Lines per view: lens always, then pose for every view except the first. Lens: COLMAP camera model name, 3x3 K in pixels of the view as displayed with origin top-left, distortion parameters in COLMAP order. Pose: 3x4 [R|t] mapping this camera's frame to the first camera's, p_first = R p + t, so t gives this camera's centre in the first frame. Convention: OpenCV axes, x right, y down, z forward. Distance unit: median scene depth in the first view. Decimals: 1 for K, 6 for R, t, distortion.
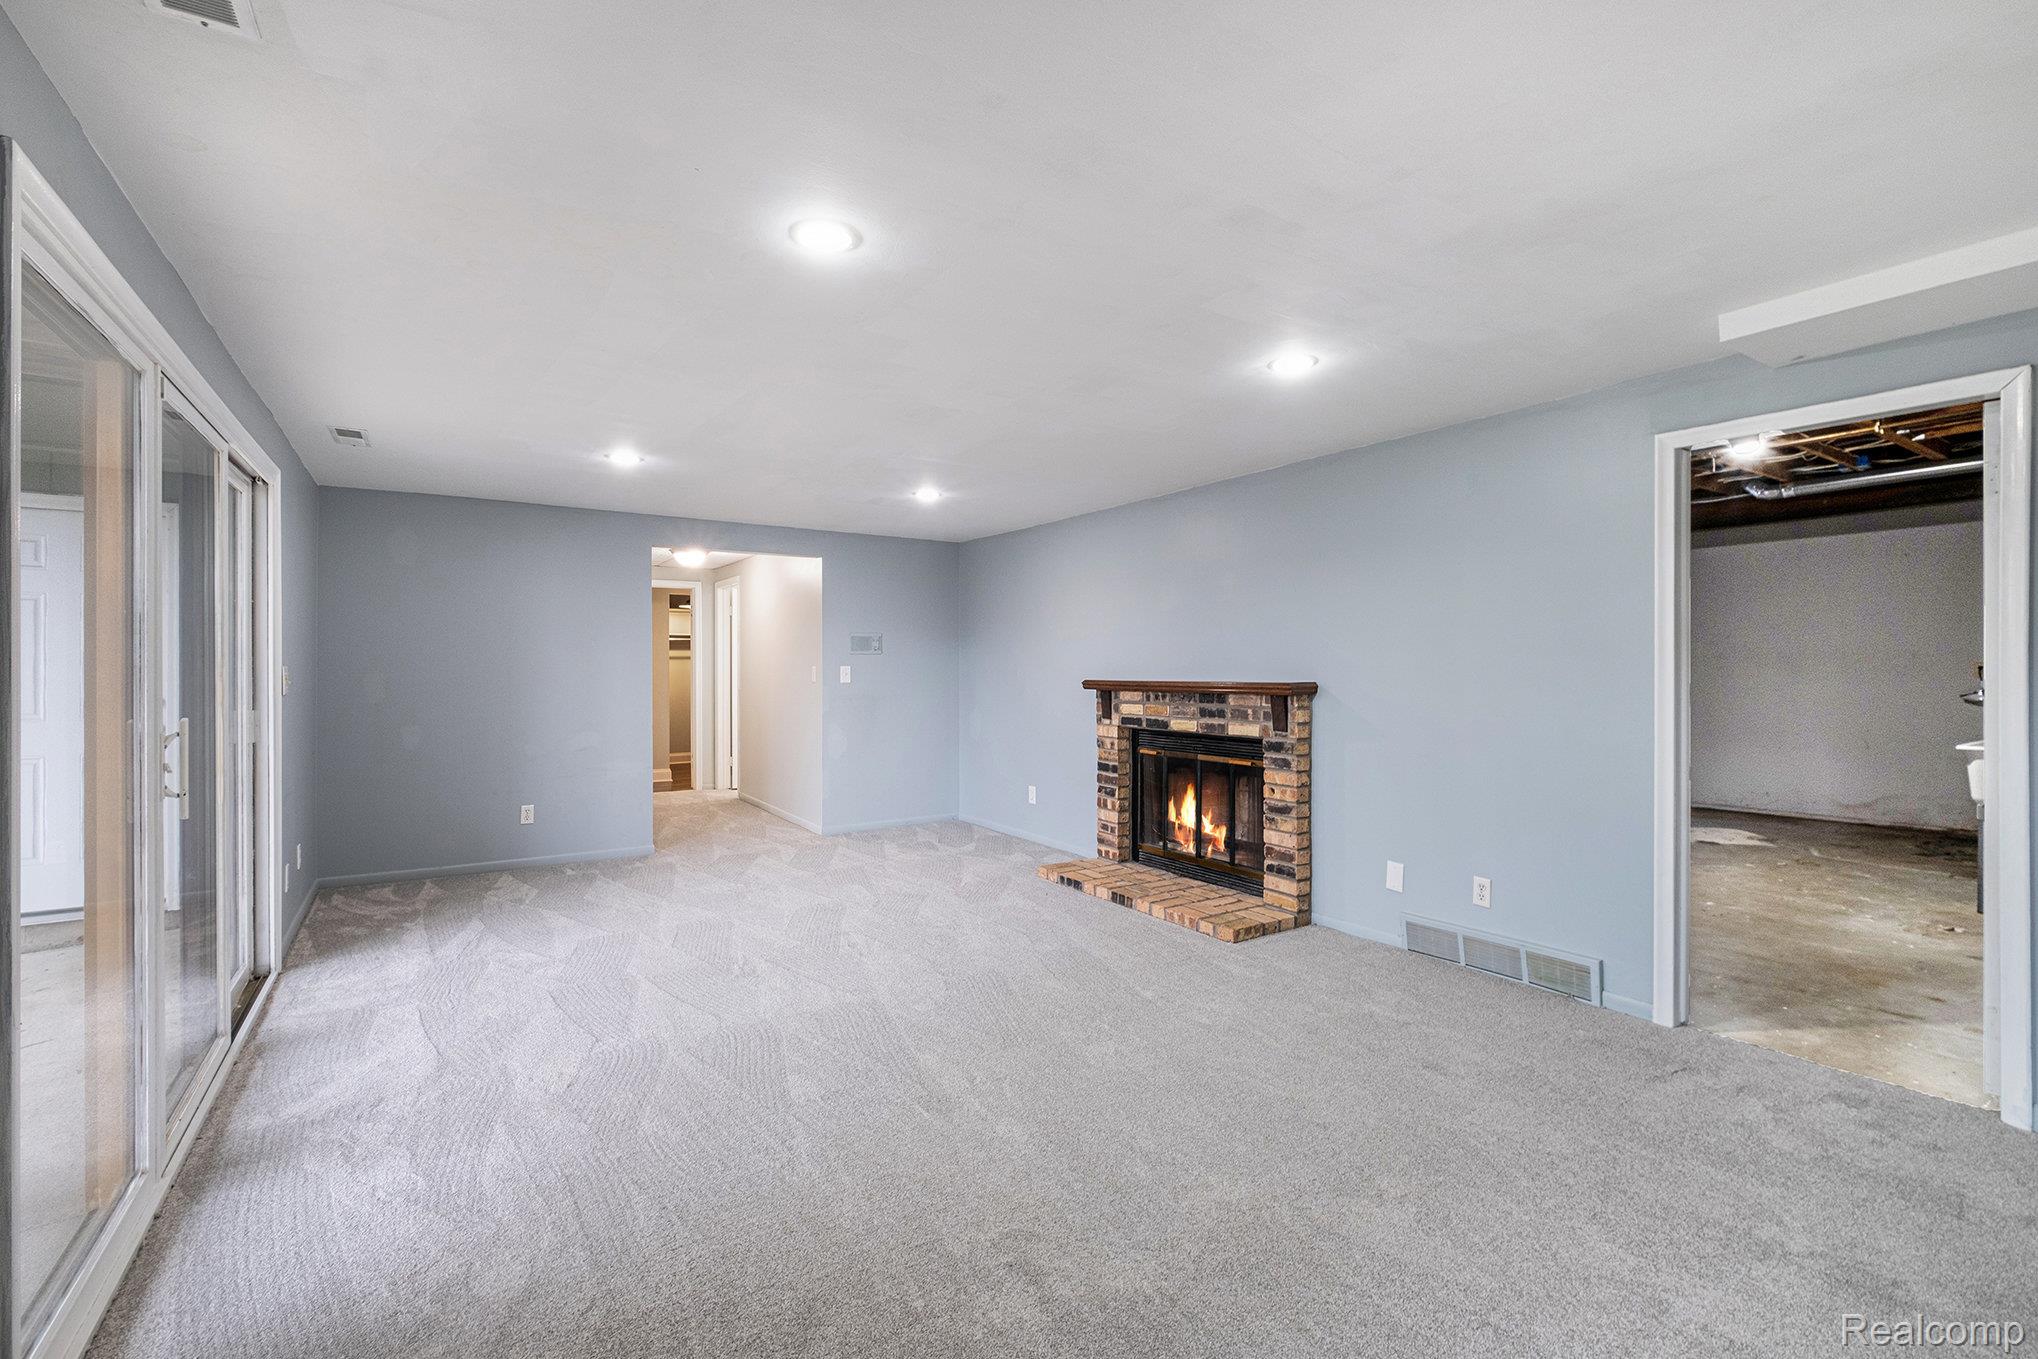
lens RADIAL K [[881.7, 0, 1019.0], [0, 881.7, 679.5], [0, 0, 1]] dist [0.000706, 0.000092]
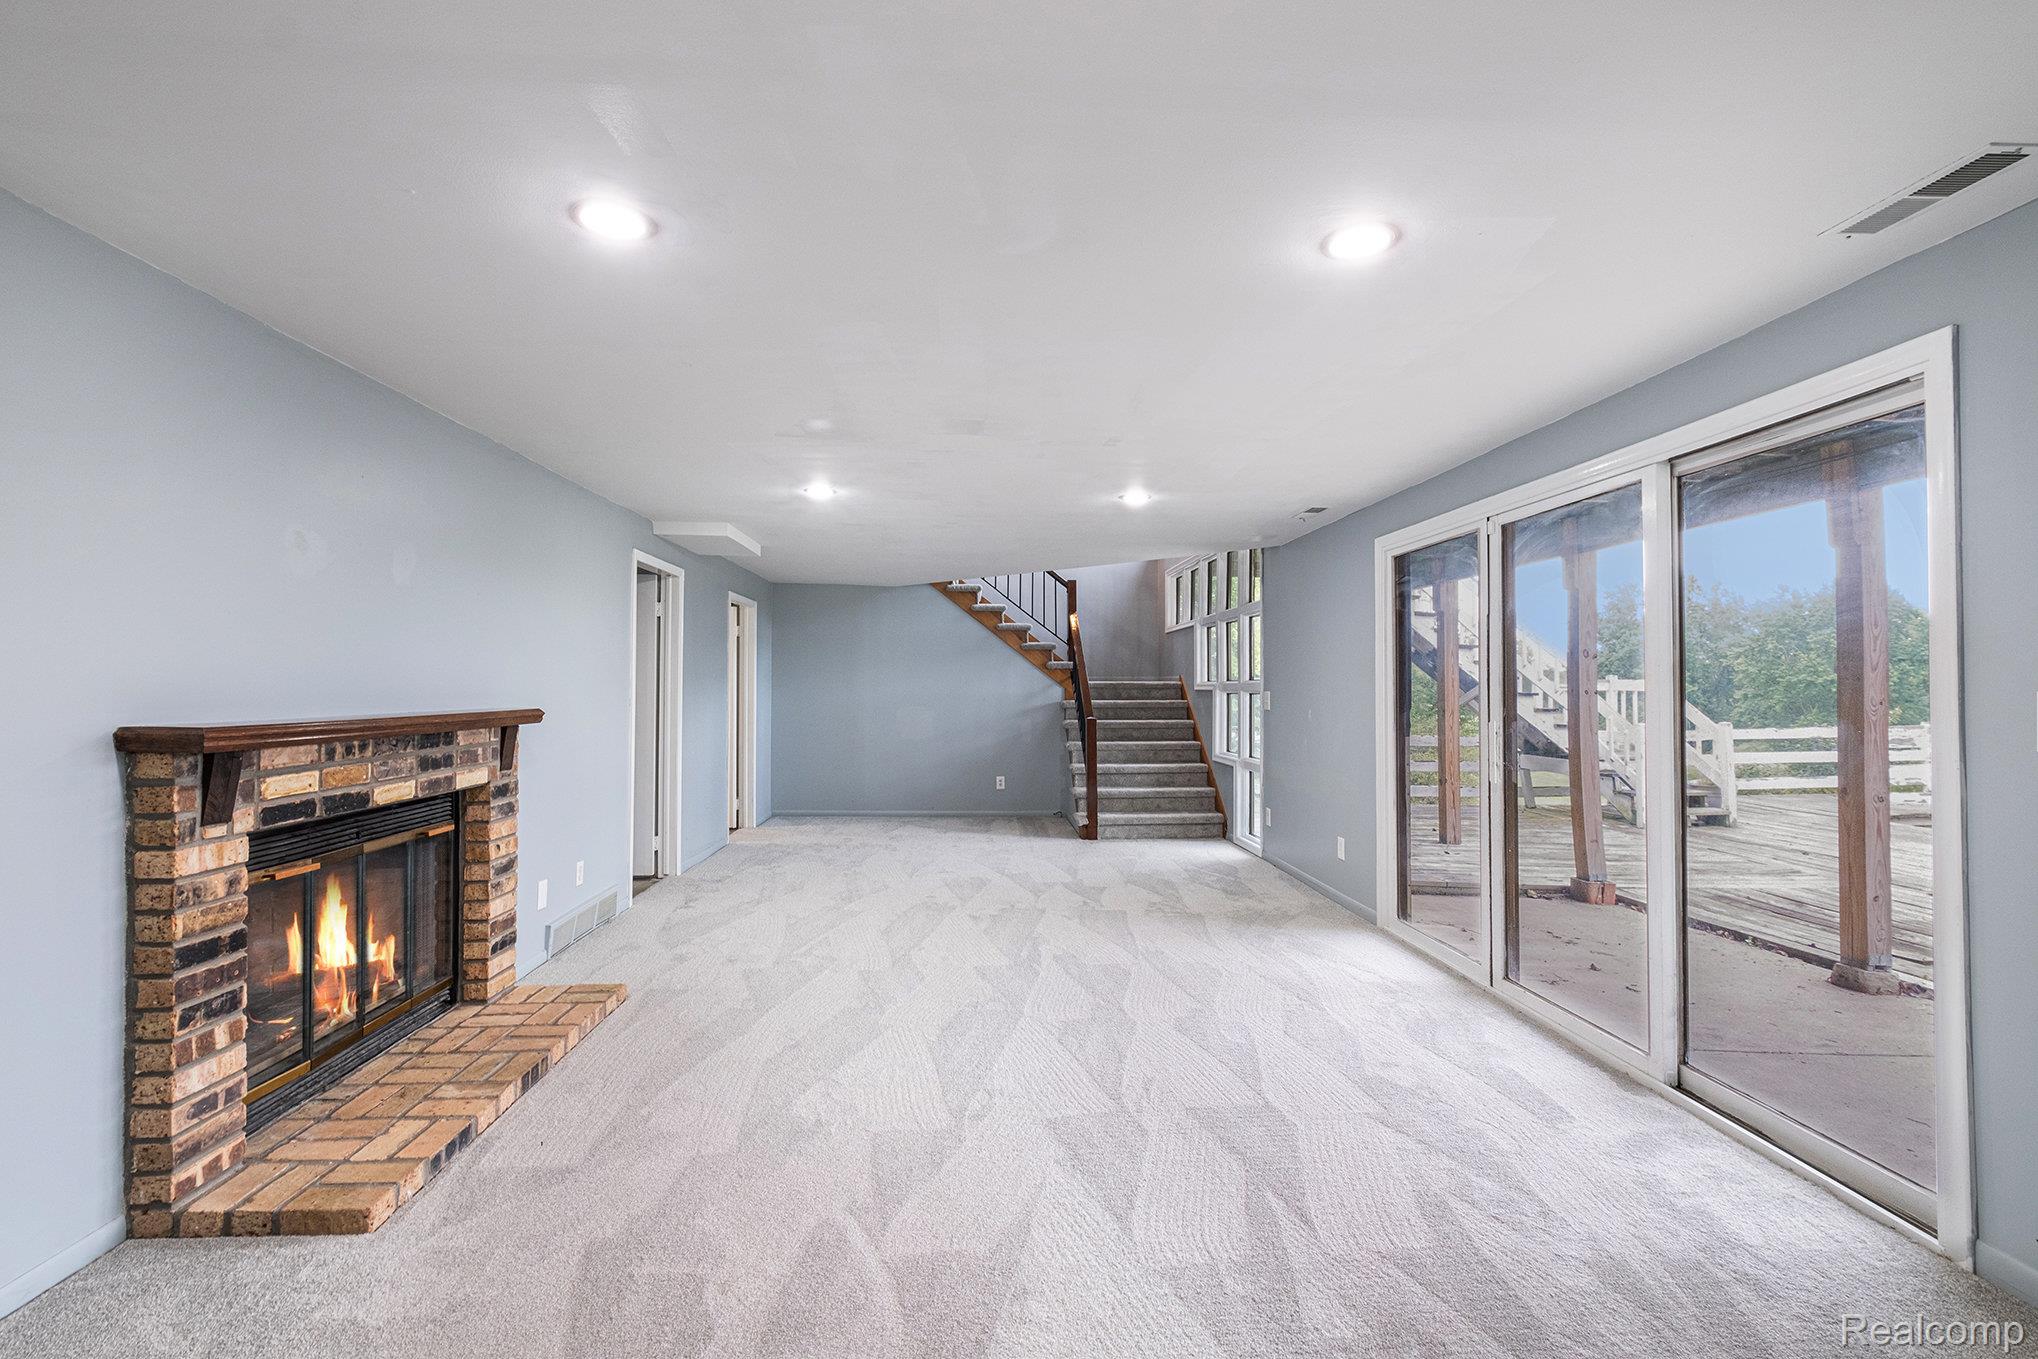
lens RADIAL K [[881.7, 0, 1019.0], [0, 881.7, 679.5], [0, 0, 1]] dist [0.000706, 0.000092]
pose [[-0.865758, 0.004711, 0.500441, -0.459104], [0.008279, 0.999954, 0.004910, -0.021460], [-0.500394, 0.008394, -0.865757, 1.303387]]
